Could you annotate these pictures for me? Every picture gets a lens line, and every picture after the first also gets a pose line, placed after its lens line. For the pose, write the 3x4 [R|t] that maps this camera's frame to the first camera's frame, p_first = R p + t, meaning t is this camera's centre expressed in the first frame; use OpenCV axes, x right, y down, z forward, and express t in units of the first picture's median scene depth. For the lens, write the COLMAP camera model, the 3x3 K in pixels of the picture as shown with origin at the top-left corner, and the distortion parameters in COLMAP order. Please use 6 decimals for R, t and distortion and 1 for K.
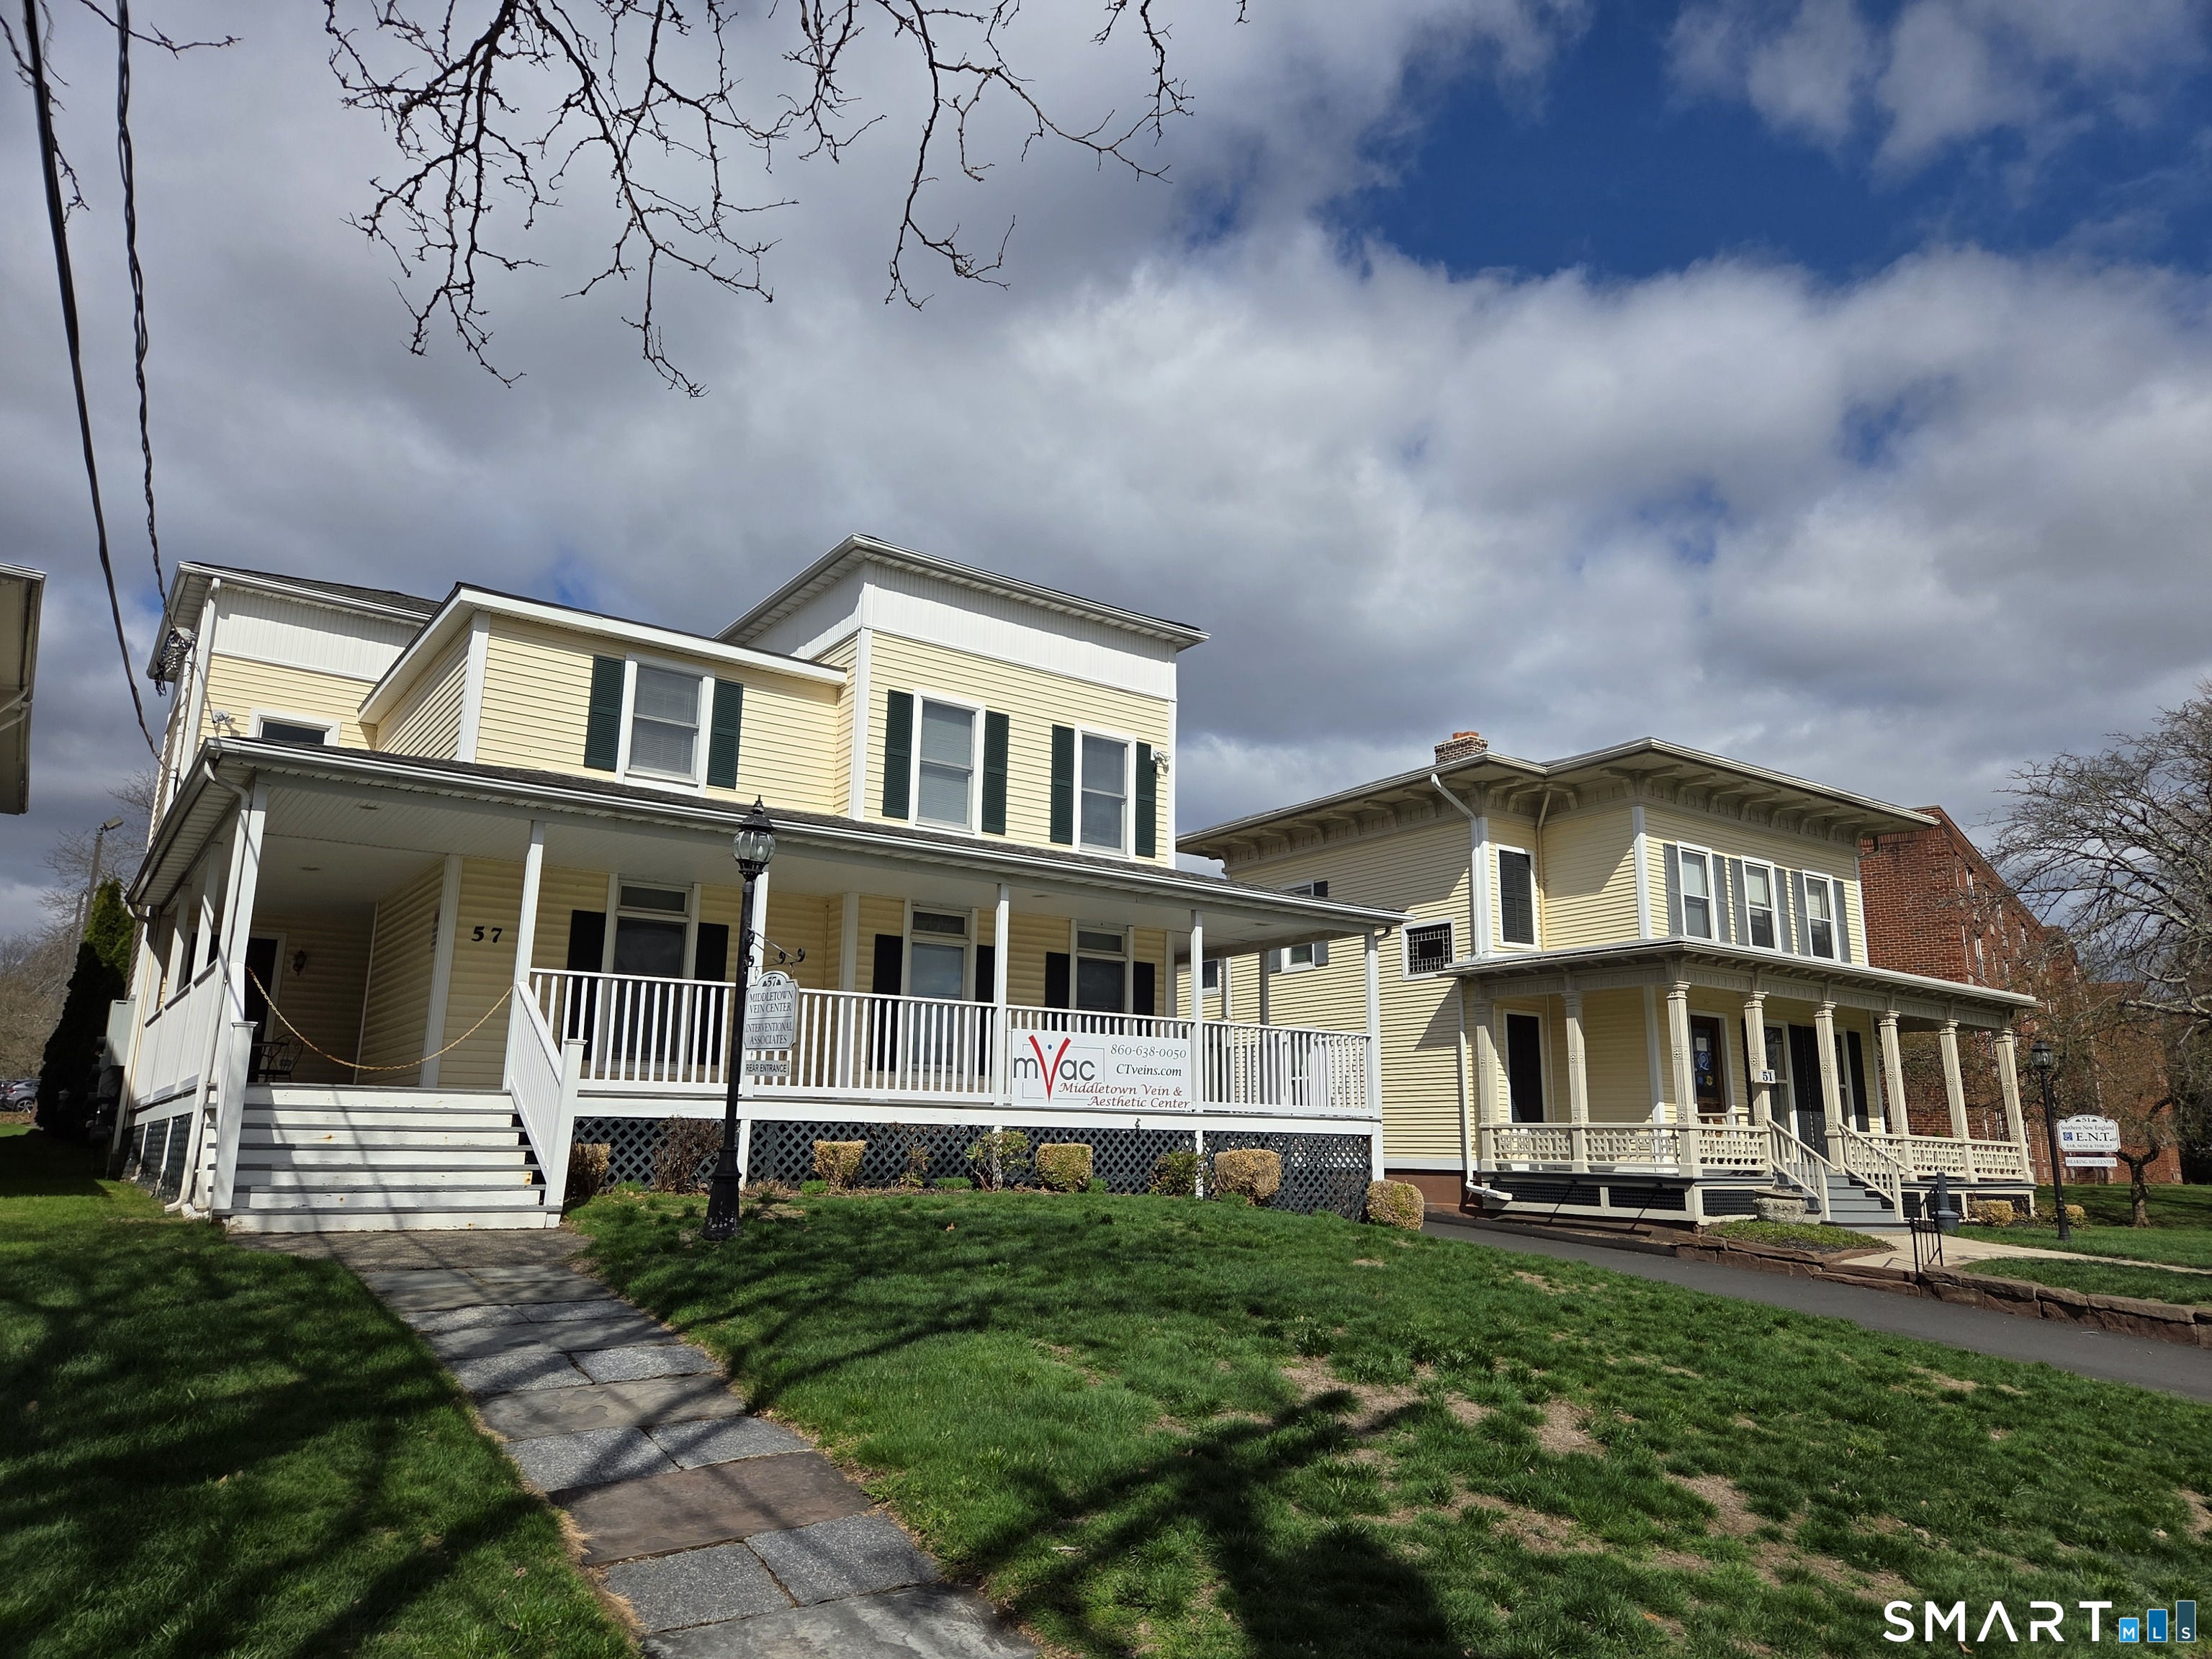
lens RADIAL K [[1467.0, 0, 1106.0], [0, 1467.0, 829.5], [0, 0, 1]] dist [0.080095, -0.065853]
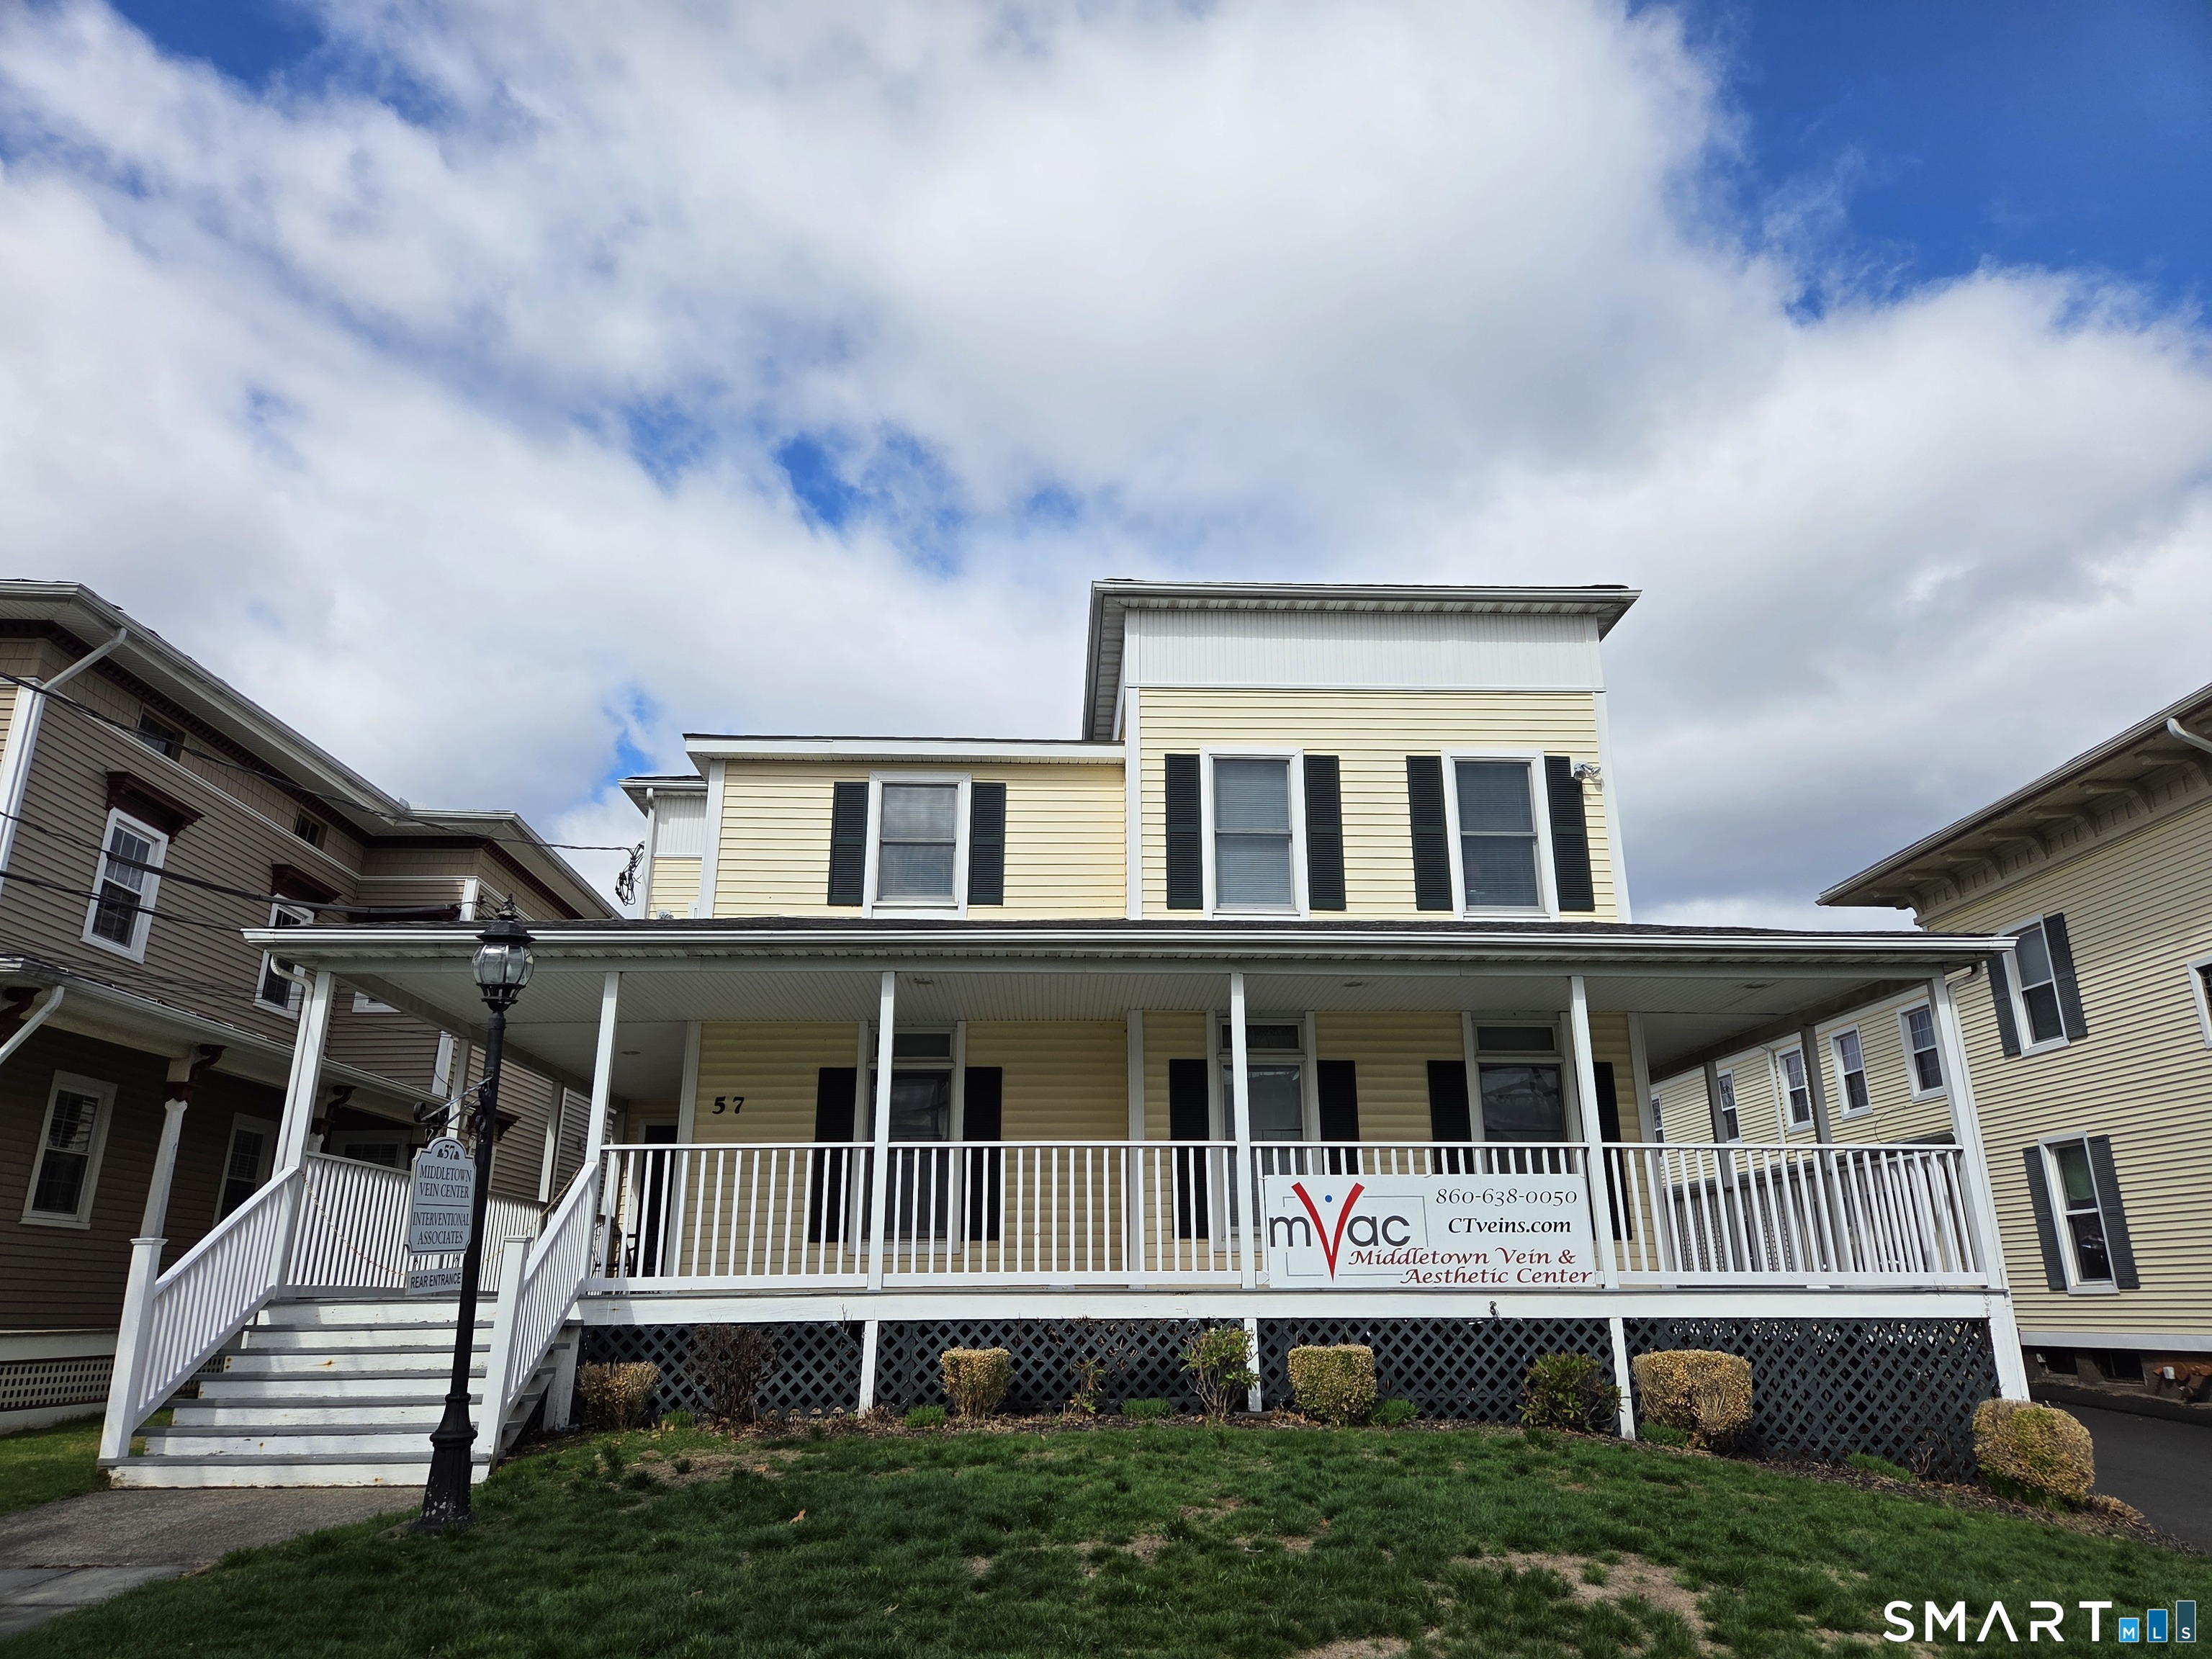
lens RADIAL K [[1467.0, 0, 1106.0], [0, 1467.0, 829.5], [0, 0, 1]] dist [0.080095, -0.065853]
pose [[0.838440, -0.183724, -0.513092, 0.252738], [0.134670, 0.982112, -0.131604, 0.051792], [0.528093, 0.041244, 0.848184, 0.329480]]
